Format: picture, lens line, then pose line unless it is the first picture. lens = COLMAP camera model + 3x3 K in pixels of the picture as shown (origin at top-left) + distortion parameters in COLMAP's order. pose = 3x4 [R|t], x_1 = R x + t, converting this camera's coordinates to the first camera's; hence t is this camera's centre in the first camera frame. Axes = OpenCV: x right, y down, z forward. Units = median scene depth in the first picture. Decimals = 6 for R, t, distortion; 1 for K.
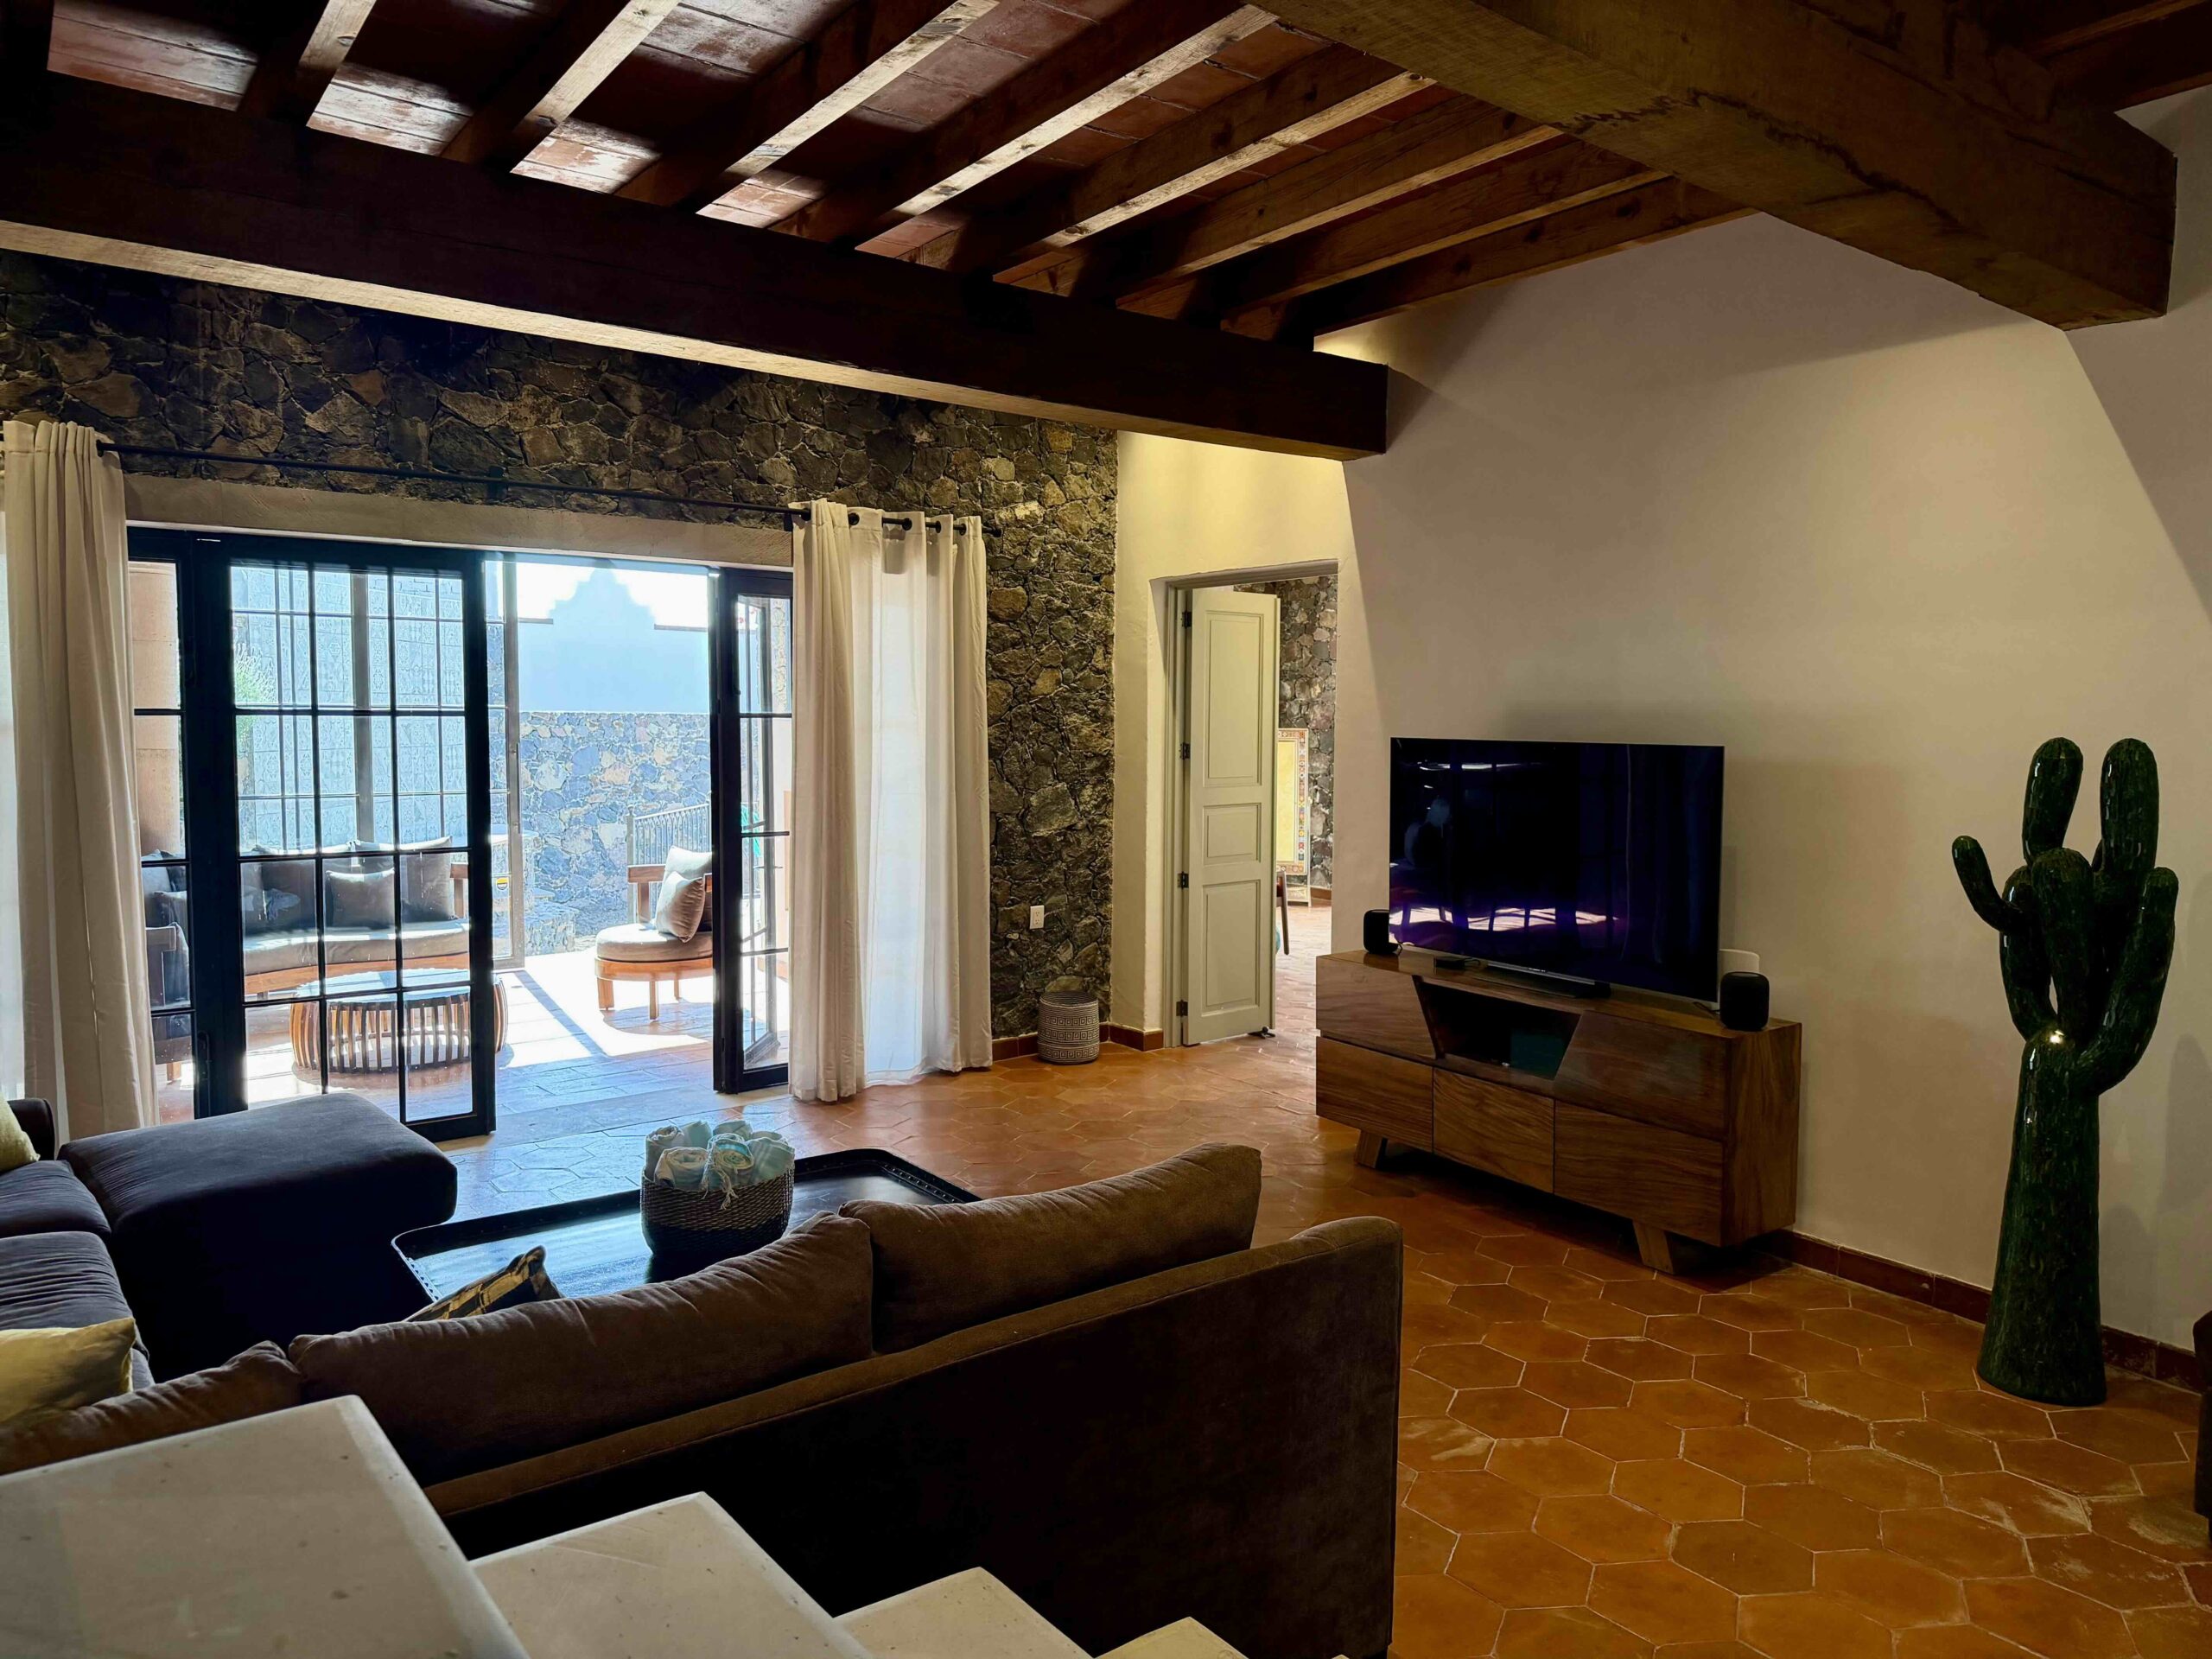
lens RADIAL K [[1566.1, 0, 1102.5], [0, 1566.1, 841.1], [0, 0, 1]] dist [0.078054, -0.095448]
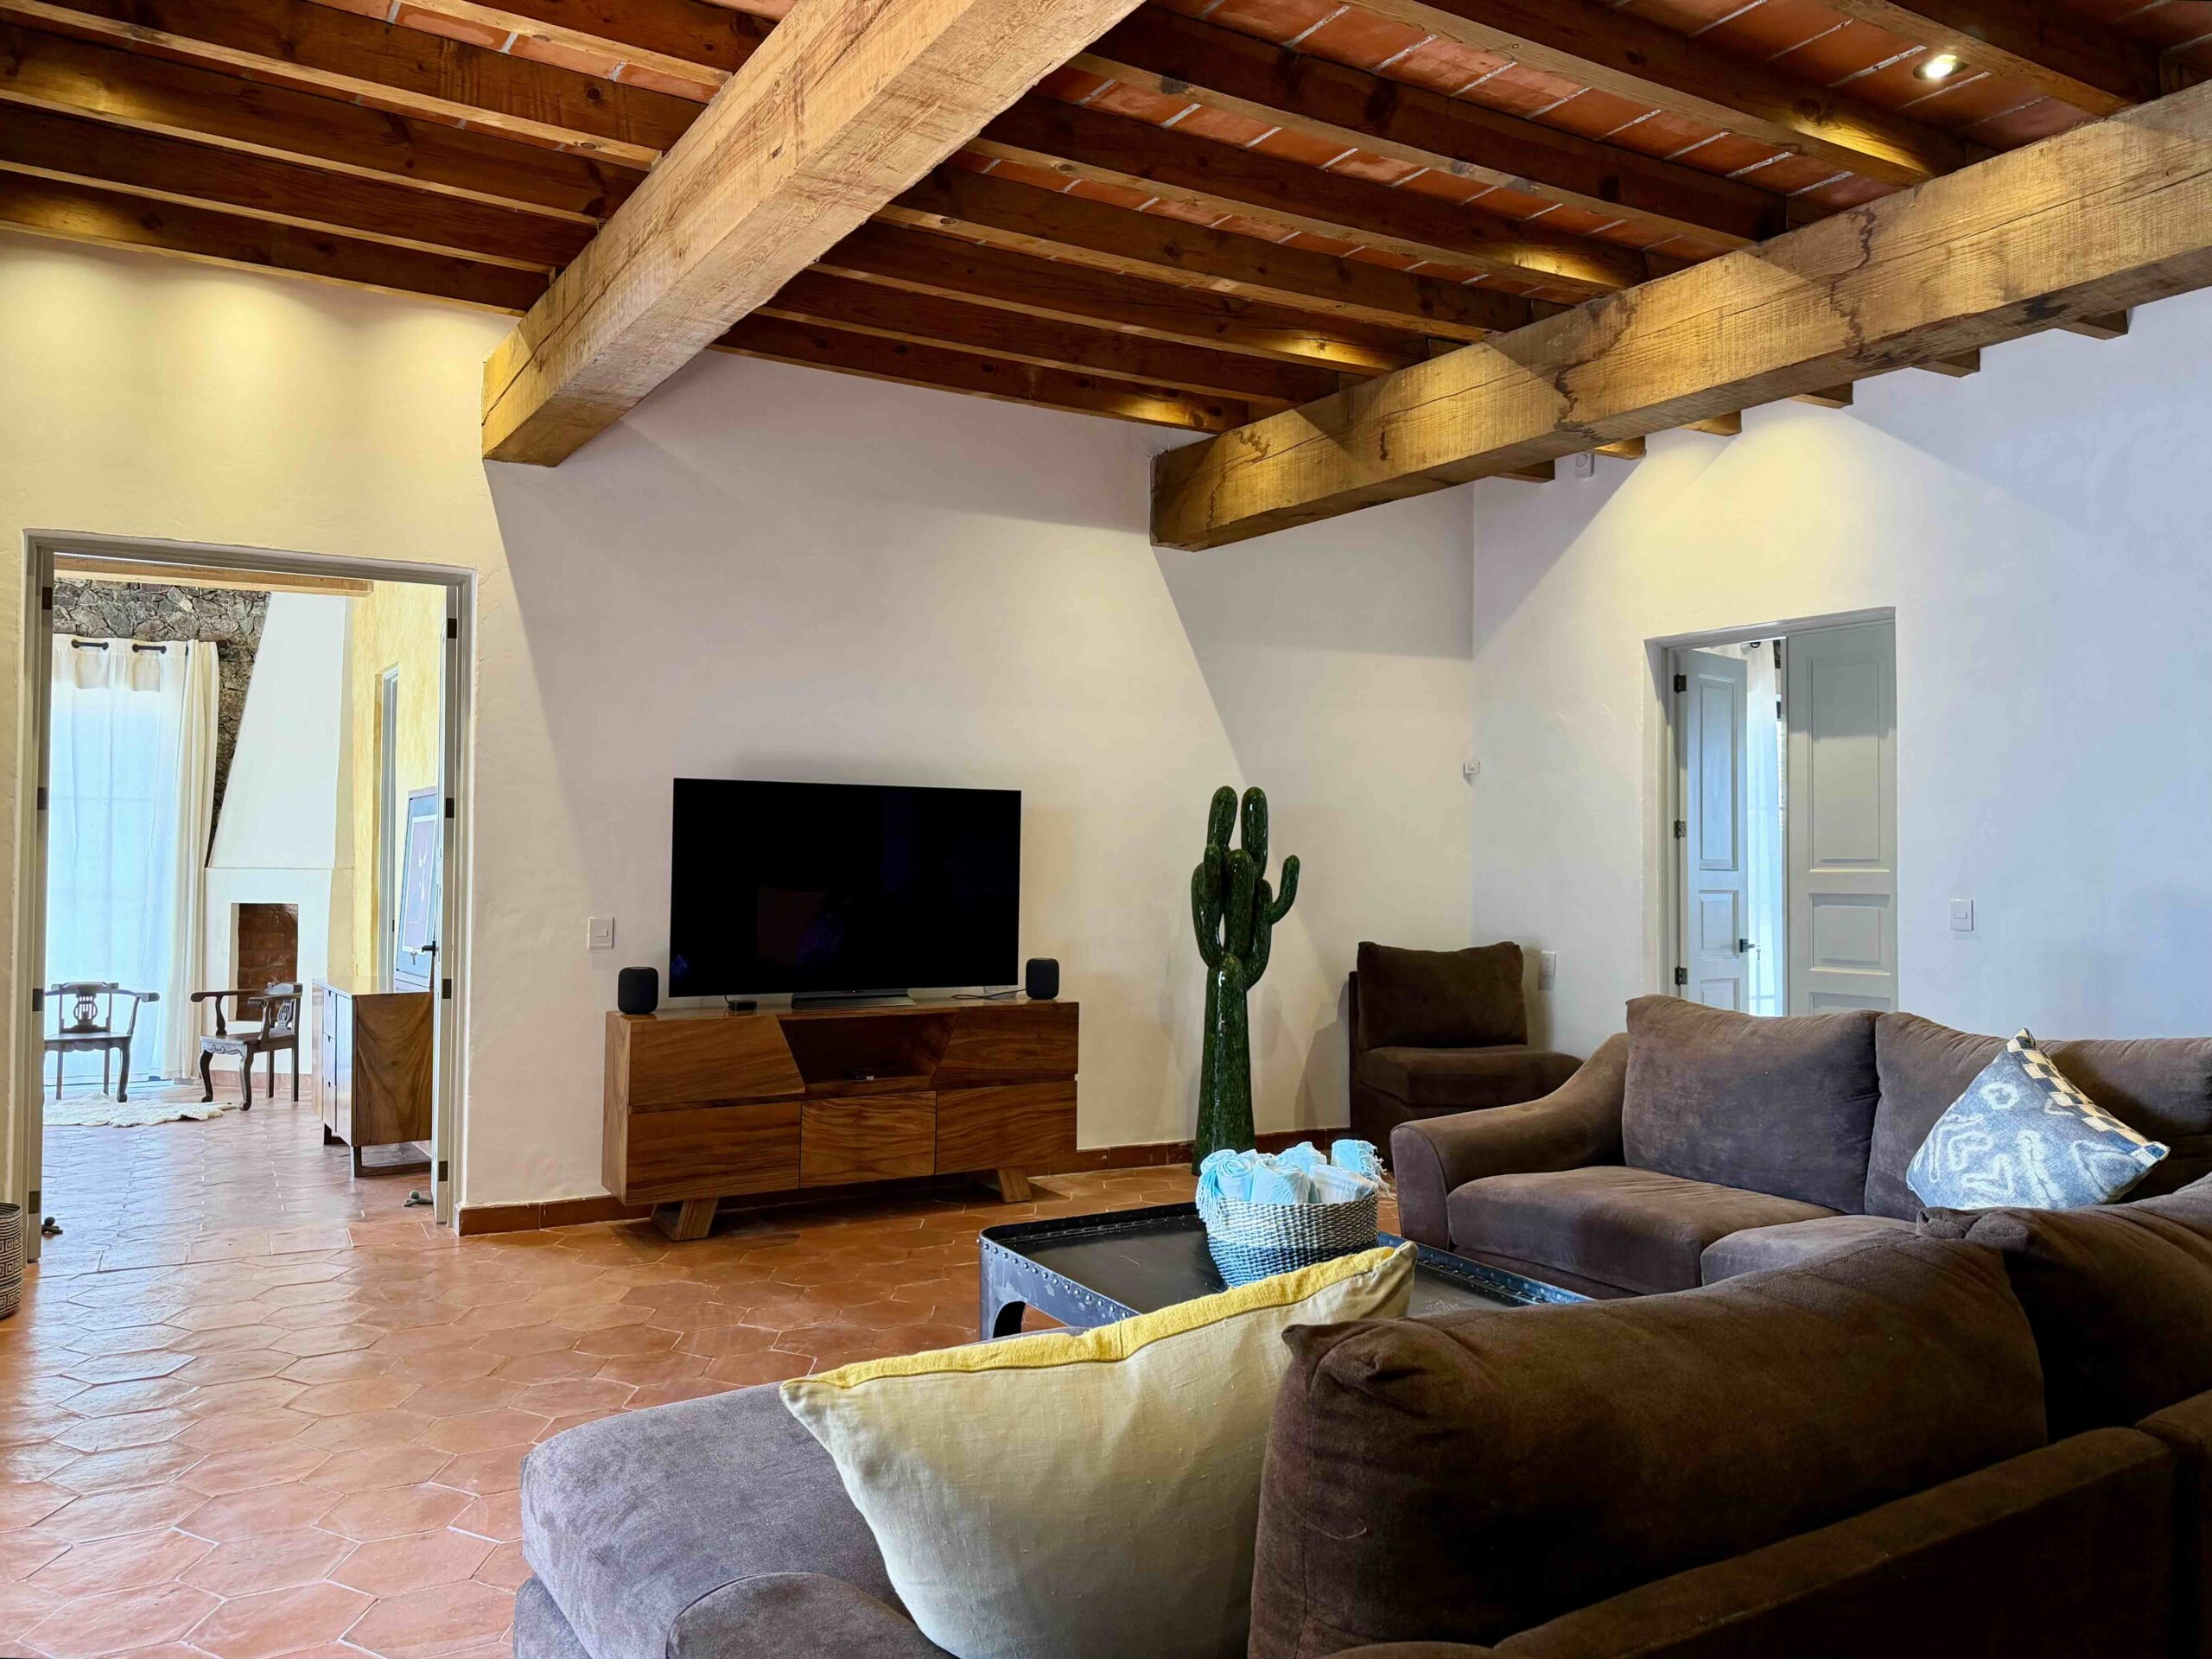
lens RADIAL K [[1566.1, 0, 1102.5], [0, 1566.1, 841.1], [0, 0, 1]] dist [0.078054, -0.095448]
pose [[0.082285, 0.000921, 0.996608, -0.918760], [0.070166, 0.997513, -0.006715, -0.004401], [-0.994136, 0.070481, 0.082016, 0.825736]]
